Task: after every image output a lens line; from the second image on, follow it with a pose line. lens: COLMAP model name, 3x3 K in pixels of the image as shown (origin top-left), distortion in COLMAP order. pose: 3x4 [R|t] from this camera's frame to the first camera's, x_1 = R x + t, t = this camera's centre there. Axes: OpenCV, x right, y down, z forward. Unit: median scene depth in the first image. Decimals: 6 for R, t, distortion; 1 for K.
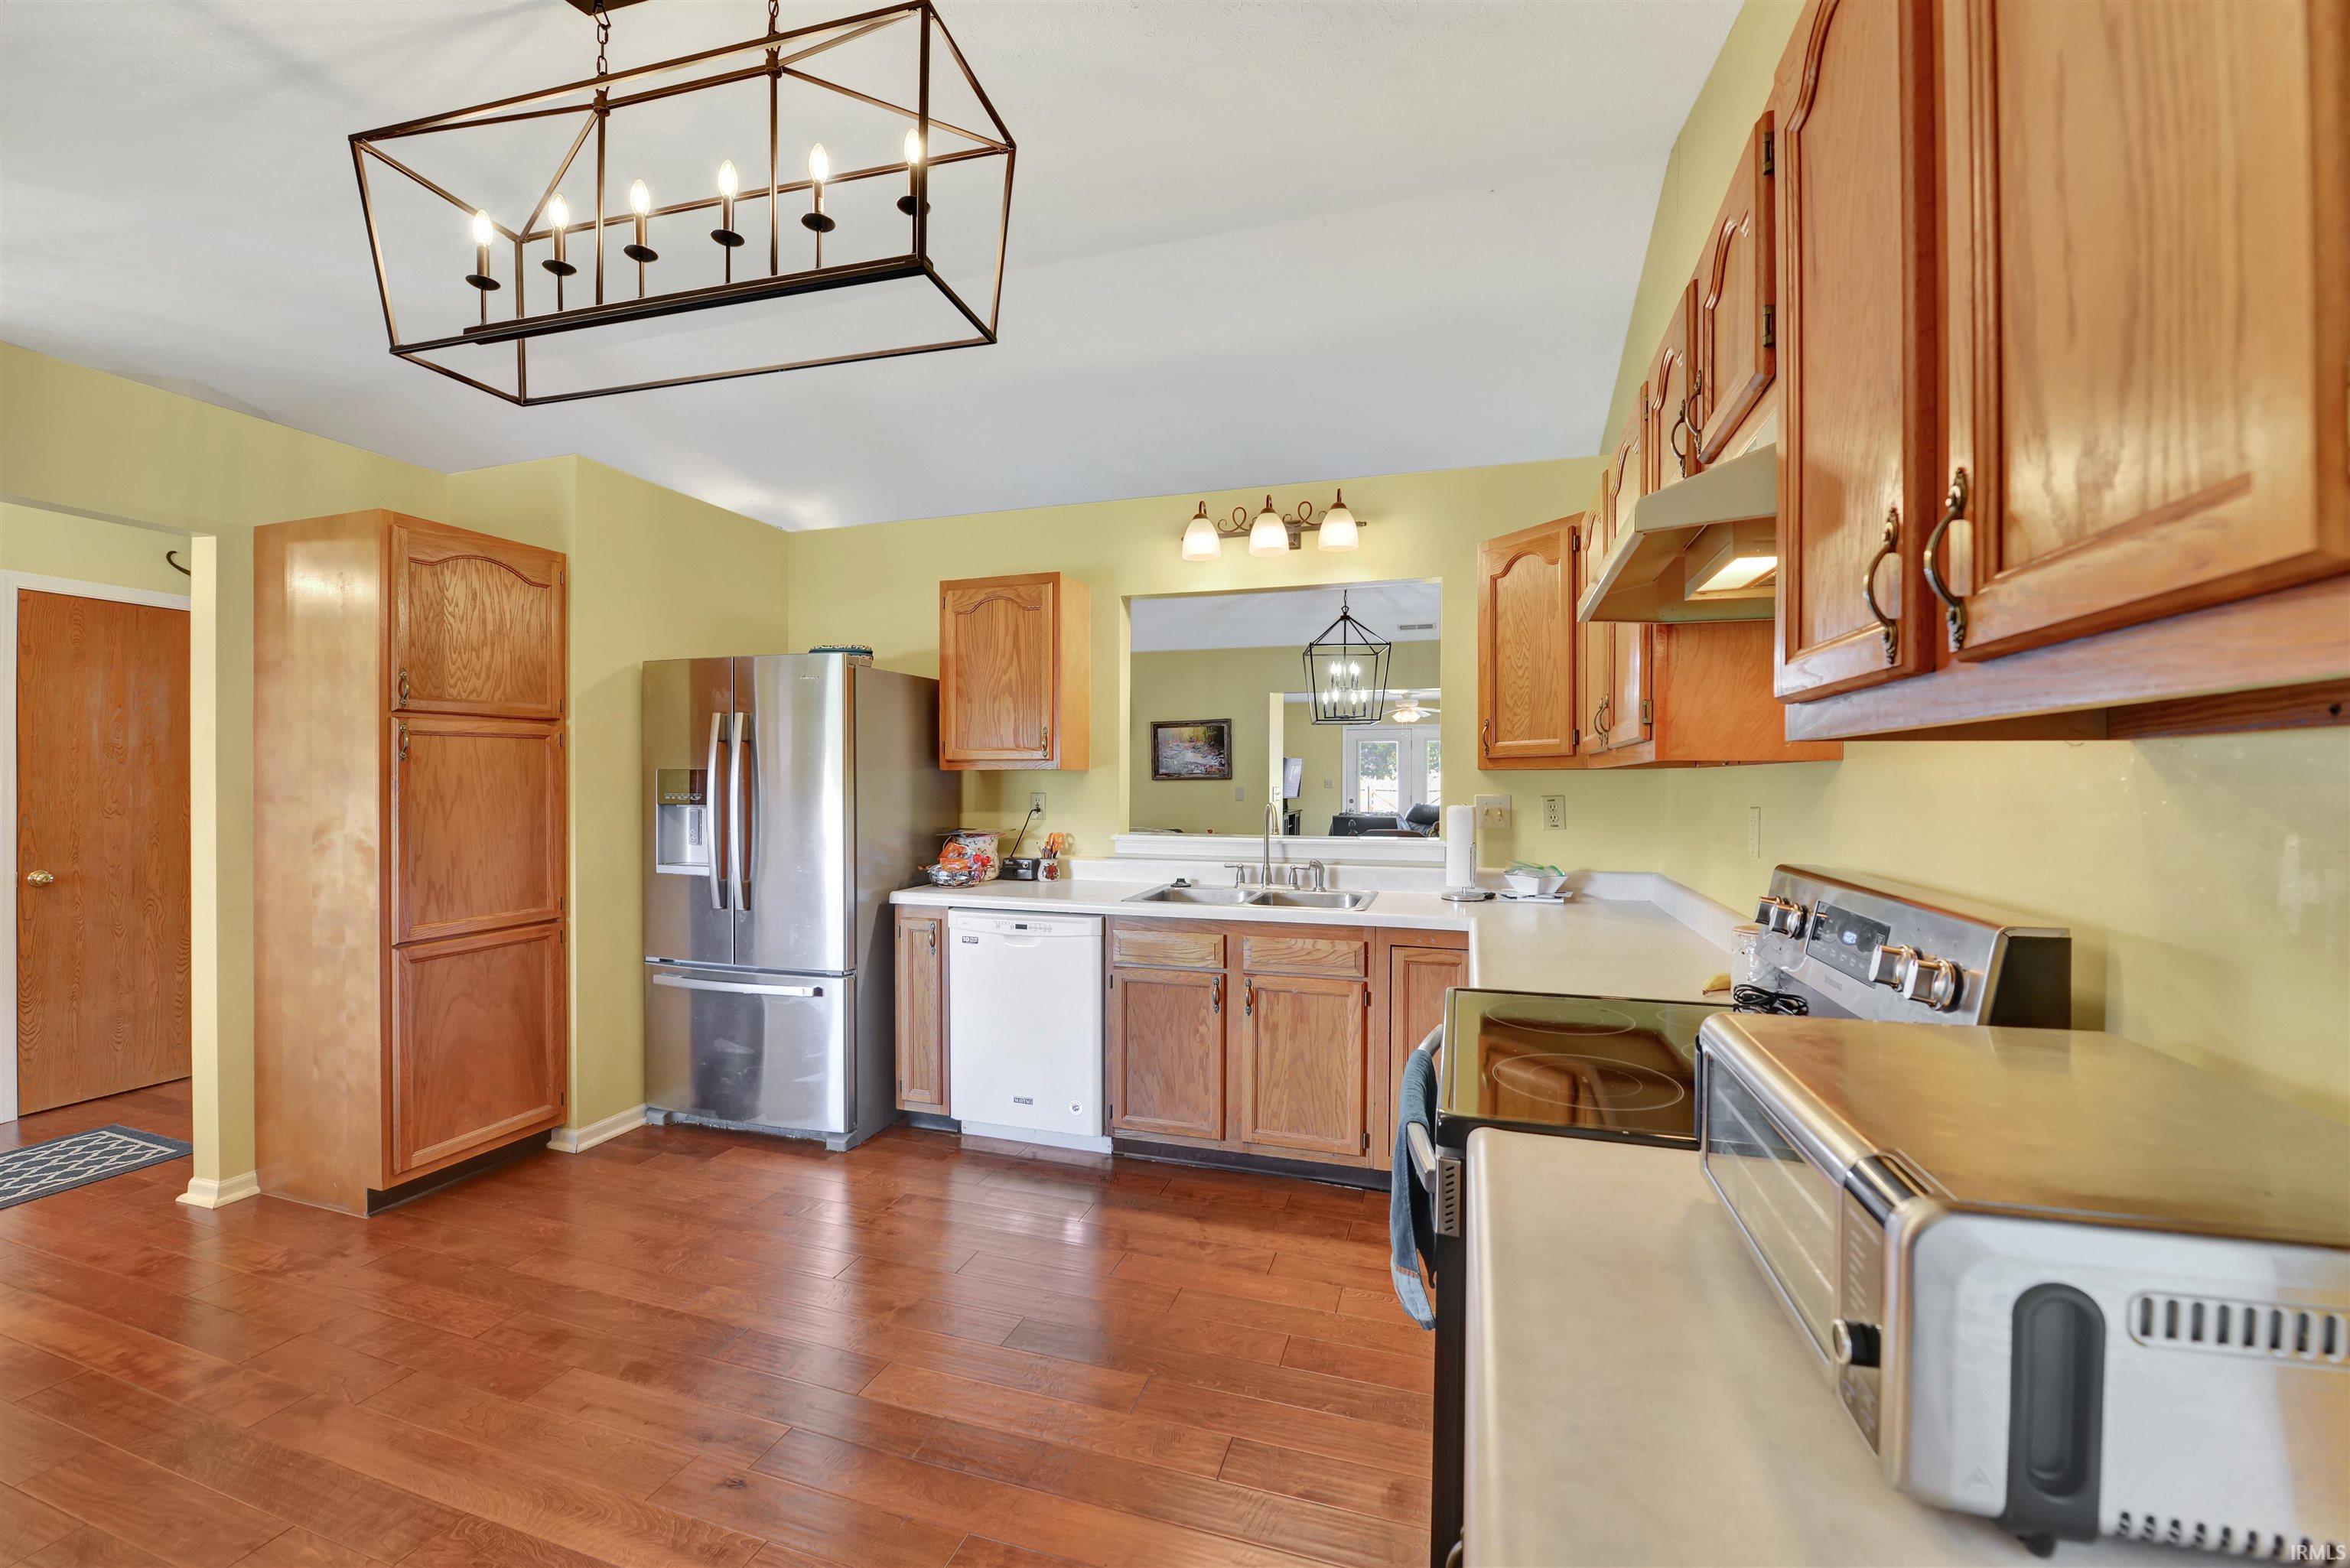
lens RADIAL K [[959.7, 0, 1172.0], [0, 959.7, 795.9], [0, 0, 1]] dist [0.001722, 0.000029]
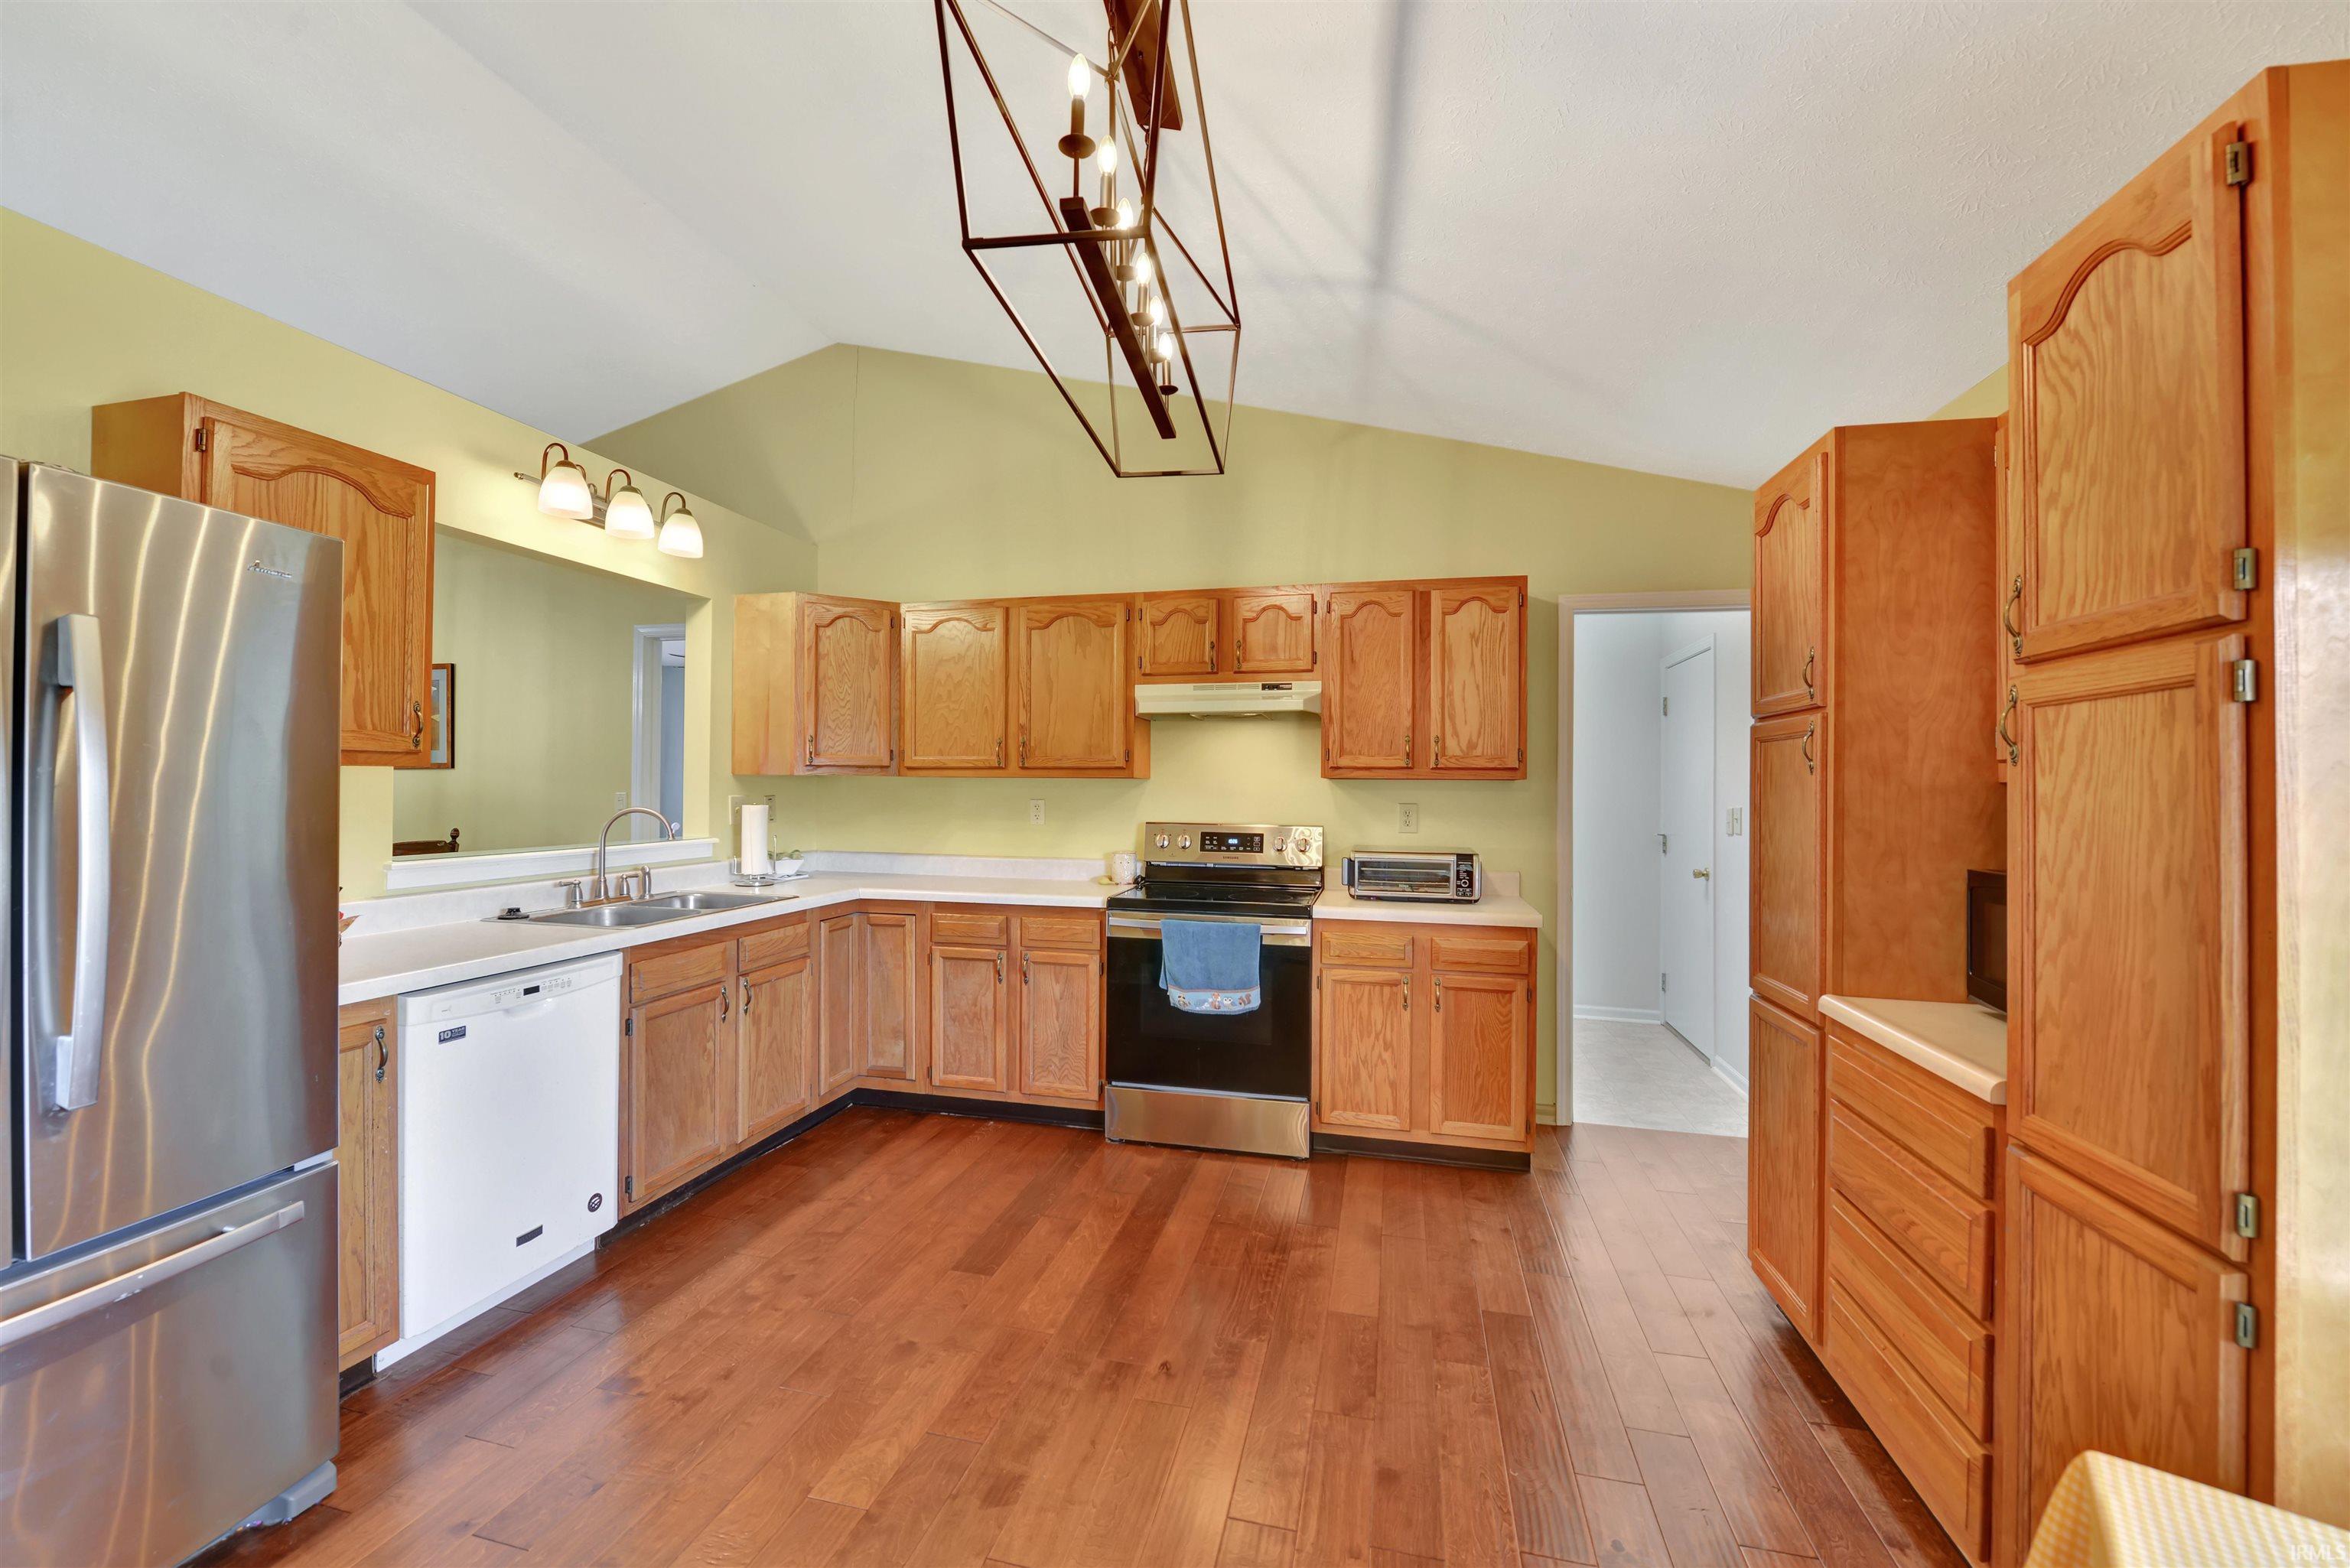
lens RADIAL K [[959.7, 0, 1174.7], [0, 959.7, 776.9], [0, 0, 1]] dist [0.001722, 0.000029]
pose [[-0.091001, 0.004628, 0.995840, -0.913582], [-0.005239, 0.999973, -0.005126, -0.020108], [-0.995837, -0.005683, -0.090974, 0.597109]]
